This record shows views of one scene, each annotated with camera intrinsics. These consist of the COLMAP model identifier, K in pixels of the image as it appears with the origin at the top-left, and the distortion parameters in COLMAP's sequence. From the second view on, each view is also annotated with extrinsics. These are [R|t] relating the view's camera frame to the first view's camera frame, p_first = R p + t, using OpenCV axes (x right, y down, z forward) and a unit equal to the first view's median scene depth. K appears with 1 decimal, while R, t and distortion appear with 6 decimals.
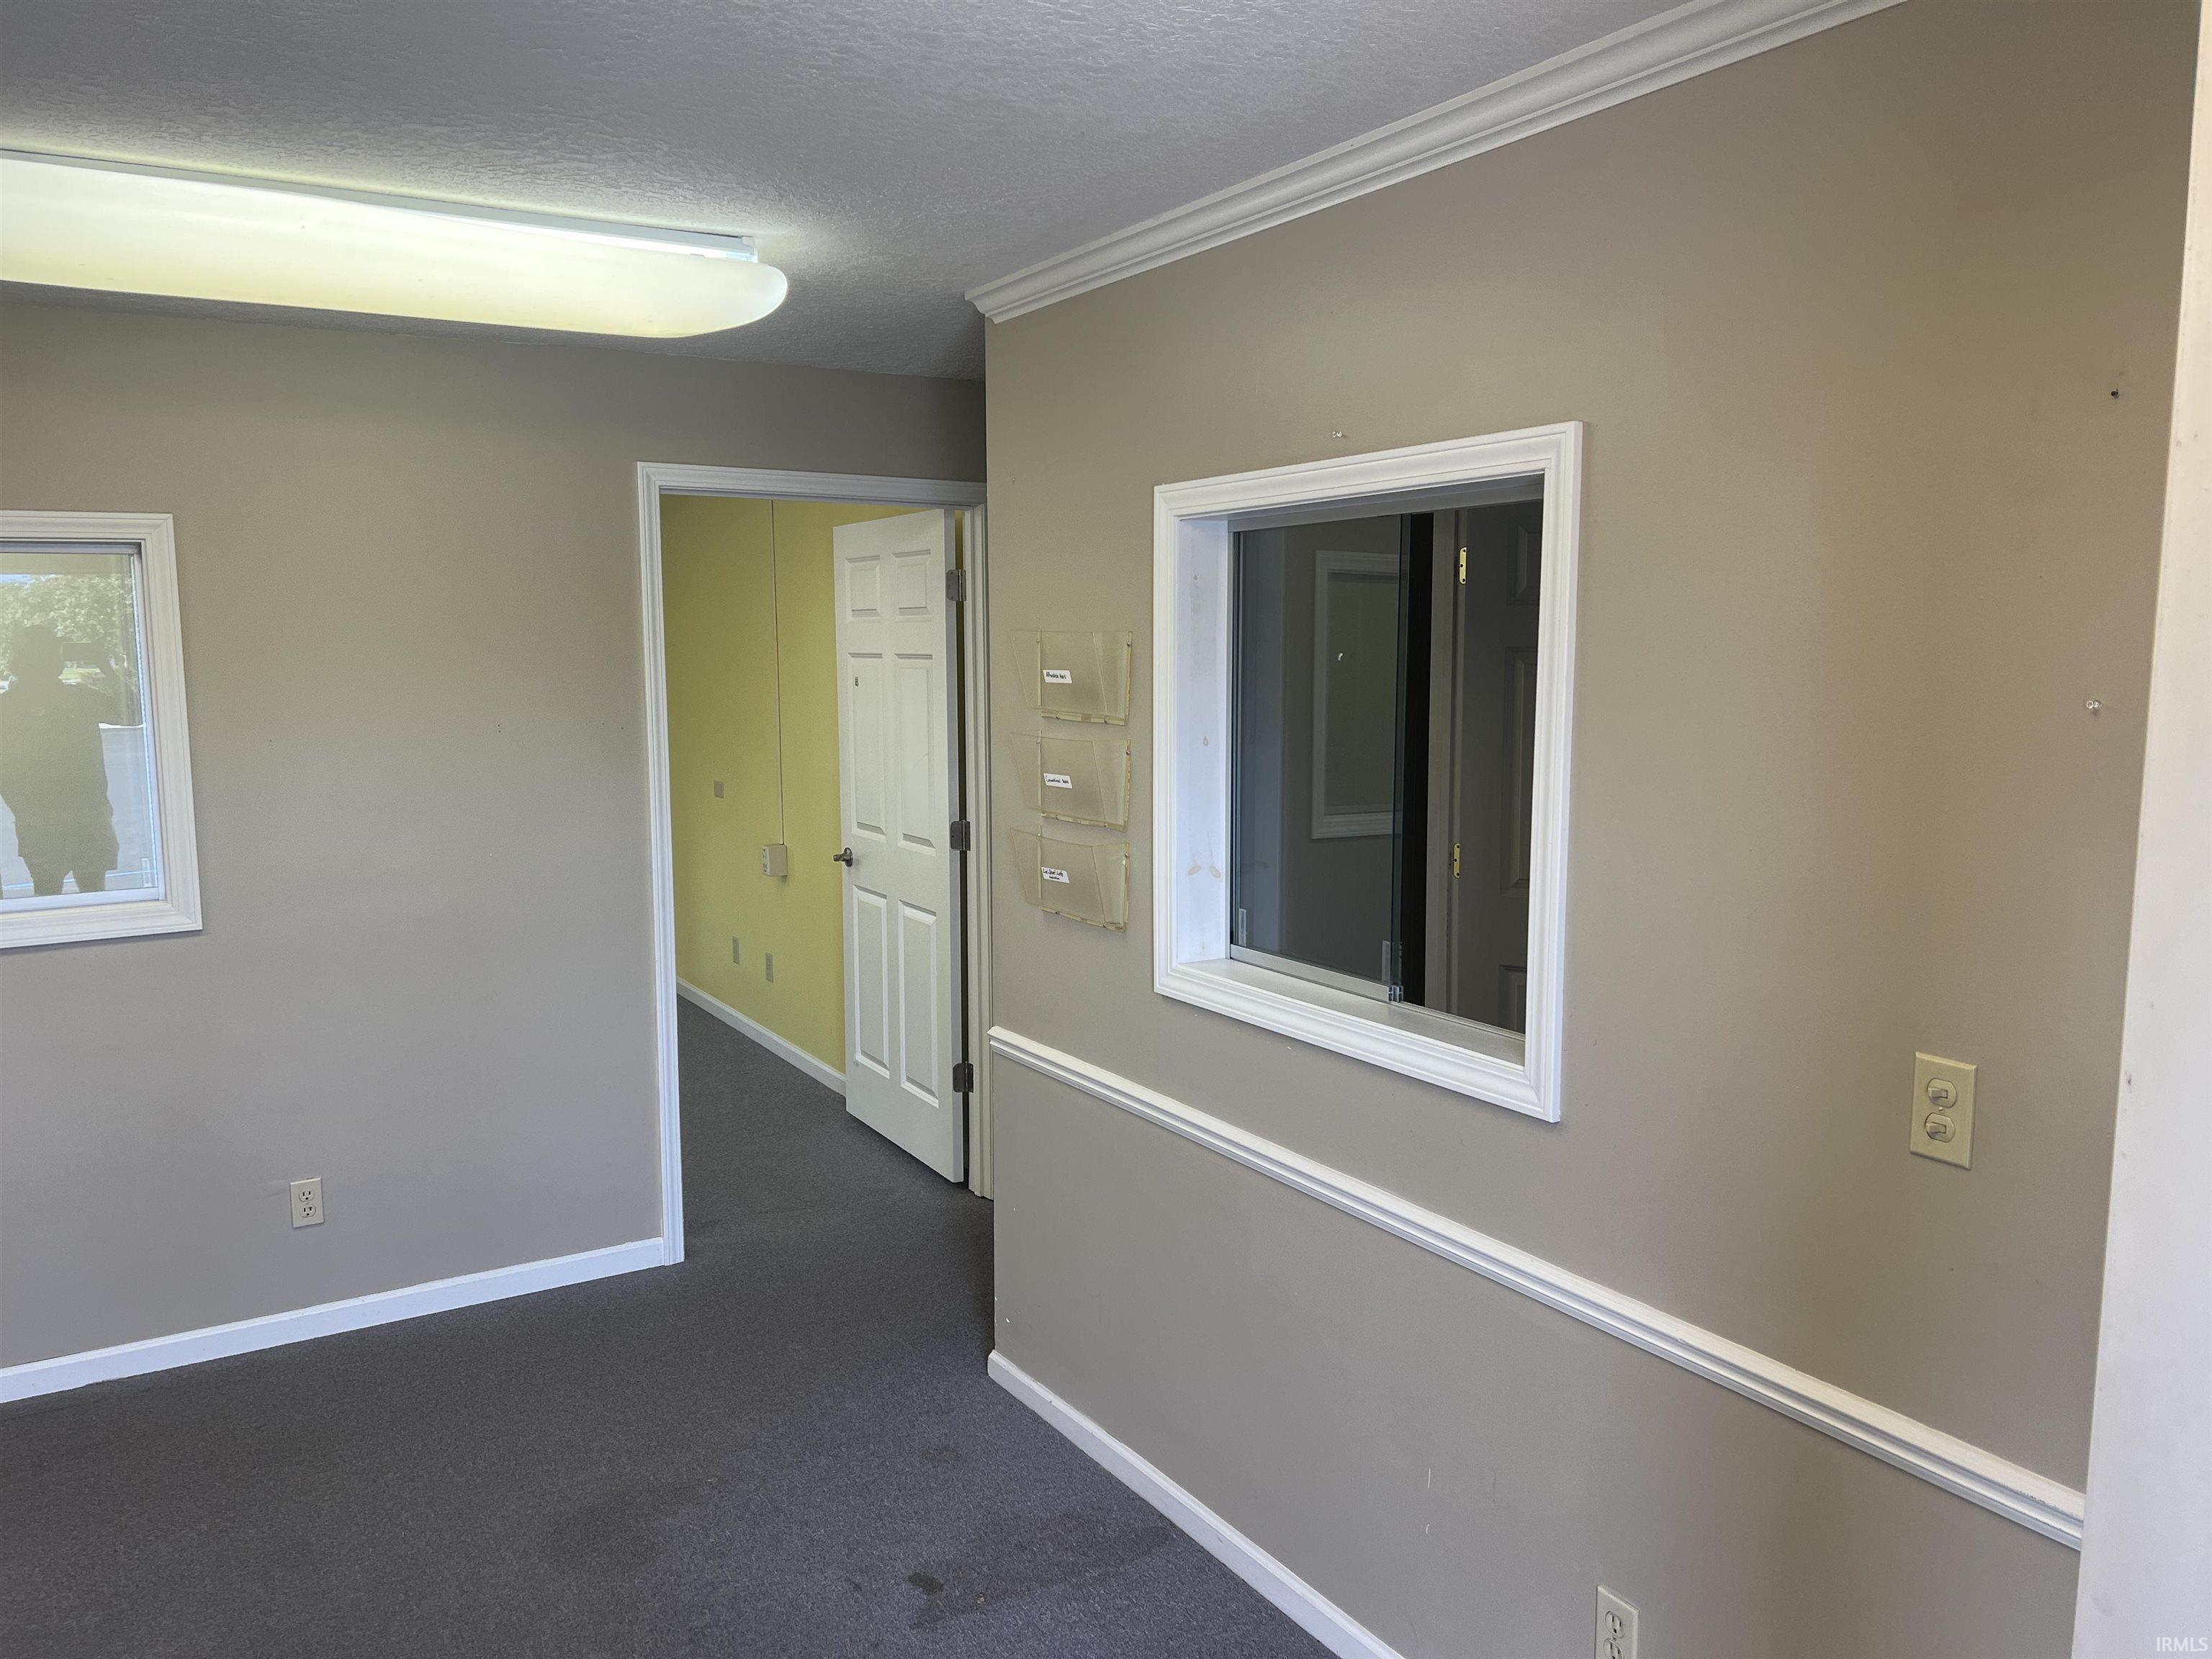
lens RADIAL K [[1656.0, 0, 1110.6], [0, 1656.0, 829.4], [0, 0, 1]] dist [0.027825, -0.032796]
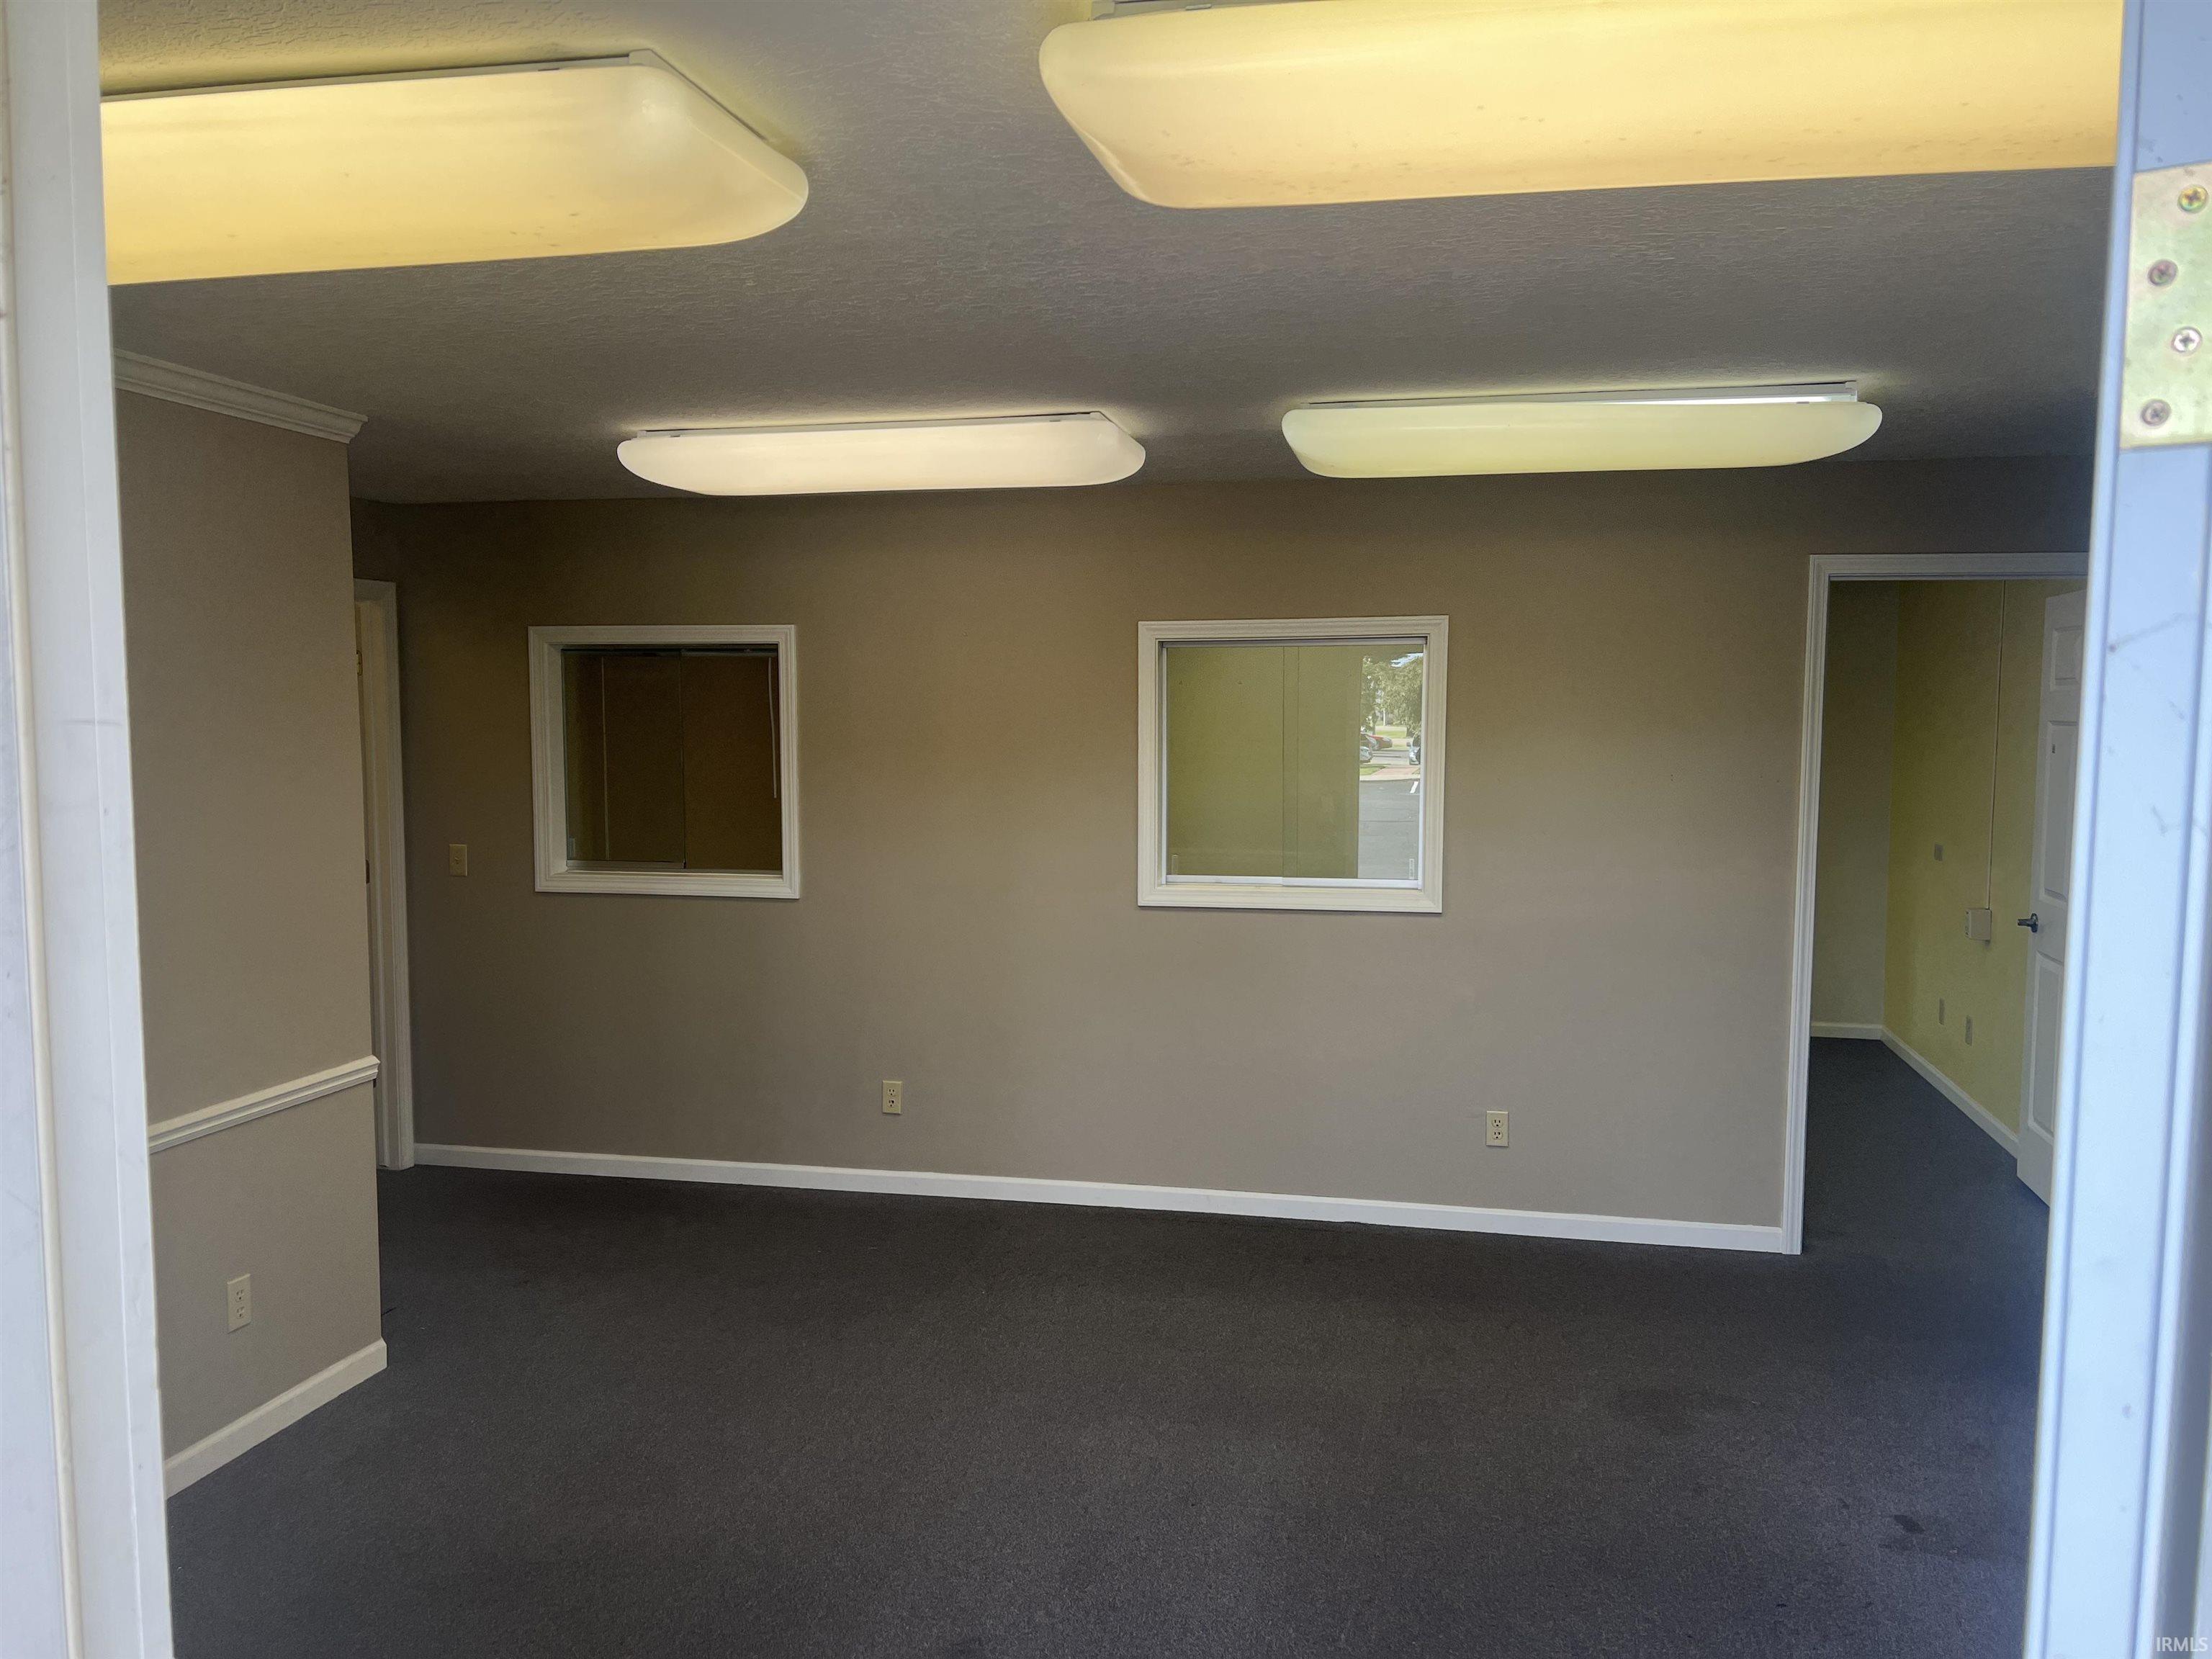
lens RADIAL K [[1656.0, 0, 1102.1], [0, 1656.0, 836.6], [0, 0, 1]] dist [0.027825, -0.032796]
pose [[0.719224, 0.063094, -0.691908, 0.190759], [-0.086757, 0.996229, 0.000663, 0.019191], [0.689341, 0.059551, 0.721985, -0.185095]]
